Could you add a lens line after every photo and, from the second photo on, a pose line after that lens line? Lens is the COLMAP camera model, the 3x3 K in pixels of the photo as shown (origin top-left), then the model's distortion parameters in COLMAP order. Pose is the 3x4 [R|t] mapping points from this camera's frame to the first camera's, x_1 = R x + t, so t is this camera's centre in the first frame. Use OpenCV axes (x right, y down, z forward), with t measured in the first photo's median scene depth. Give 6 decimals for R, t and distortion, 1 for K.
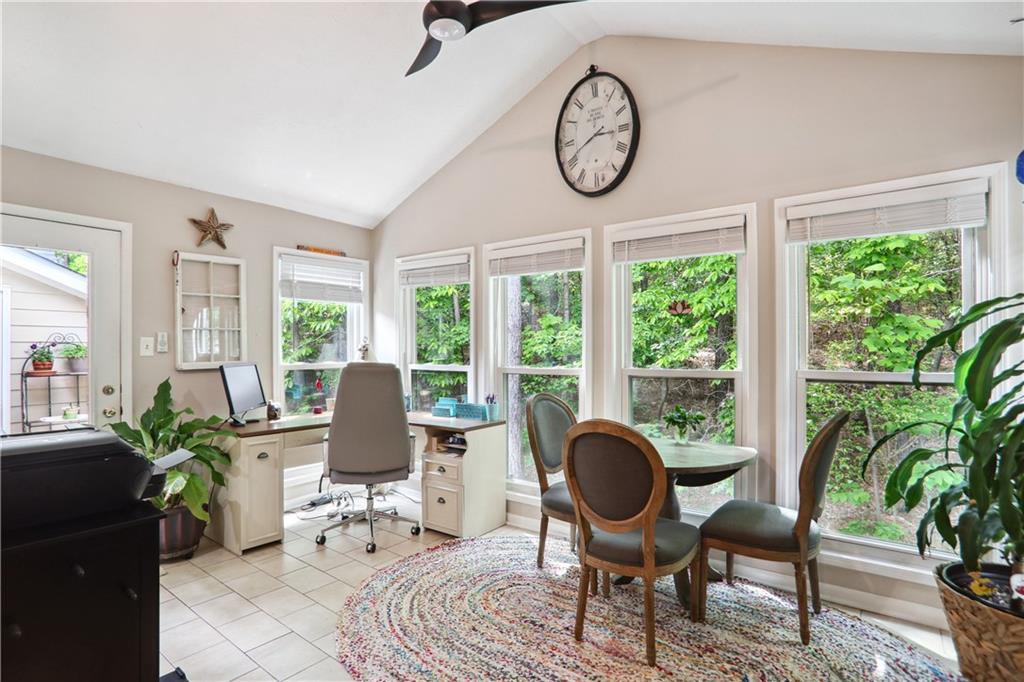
lens RADIAL K [[514.9, 0, 508.2], [0, 514.9, 353.2], [0, 0, 1]] dist [-0.080532, 0.043310]
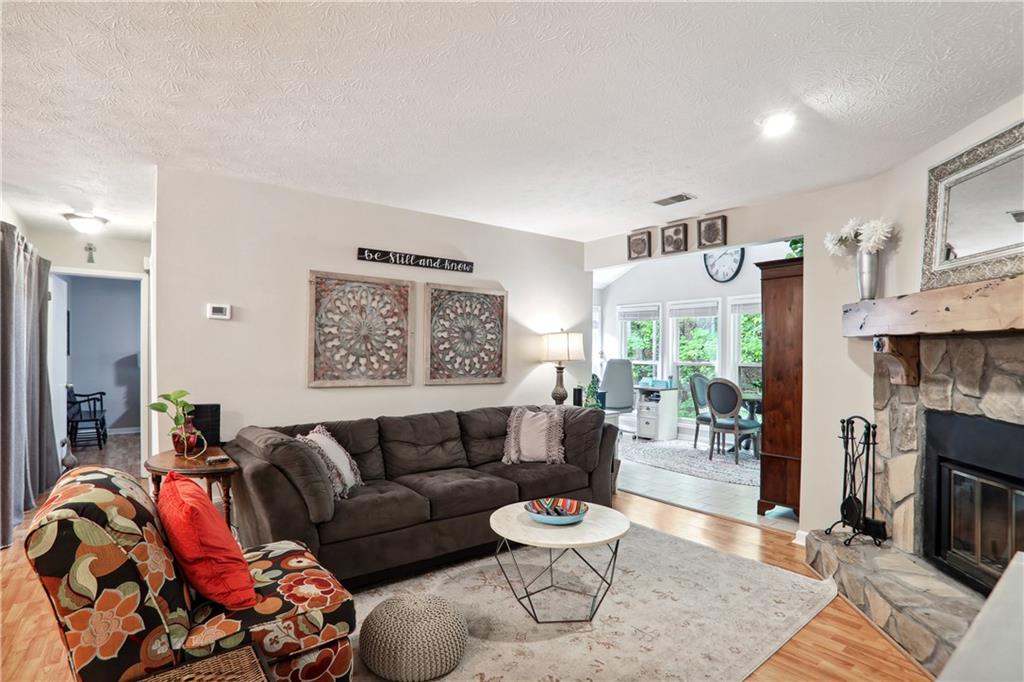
lens RADIAL K [[514.9, 0, 508.2], [0, 514.9, 353.2], [0, 0, 1]] dist [-0.080532, 0.043310]
pose [[0.962142, 0.009791, -0.272371, -0.112779], [-0.010991, 0.999935, -0.002879, 0.004613], [0.272326, 0.005763, 0.962188, -1.266599]]
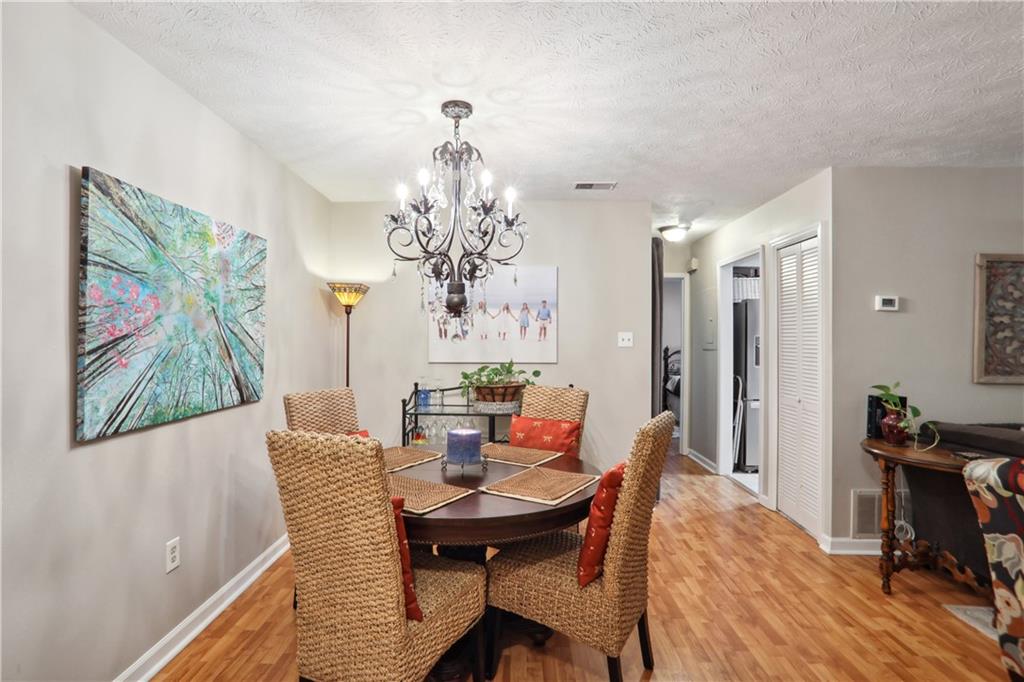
lens RADIAL K [[503.9, 0, 516.0], [0, 503.9, 339.1], [0, 0, 1]] dist [-0.056033, 0.036532]
pose [[0.597277, 0.008150, -0.801993, -0.551842], [-0.013595, 0.999908, 0.000036, 0.005923], [0.801919, 0.010882, 0.597333, -1.604868]]
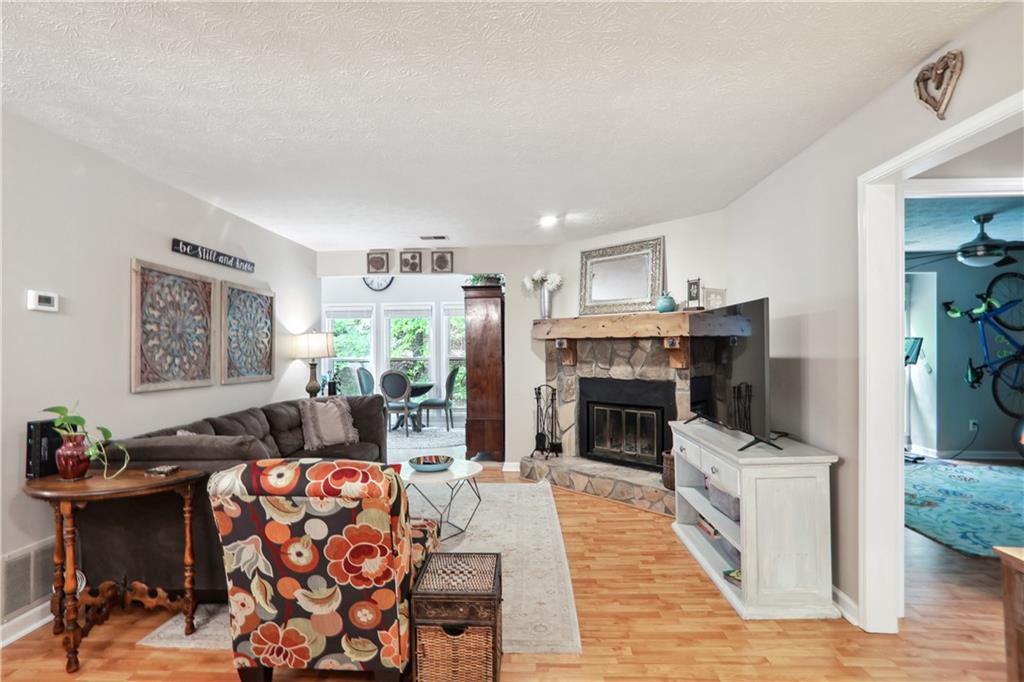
lens RADIAL K [[518.1, 0, 507.2], [0, 518.1, 345.8], [0, 0, 1]] dist [-0.080233, 0.044365]
pose [[0.830964, 0.002391, 0.556321, -0.715135], [0.006442, 0.999882, -0.013919, 0.008844], [-0.556289, 0.015150, 0.830851, -1.488795]]
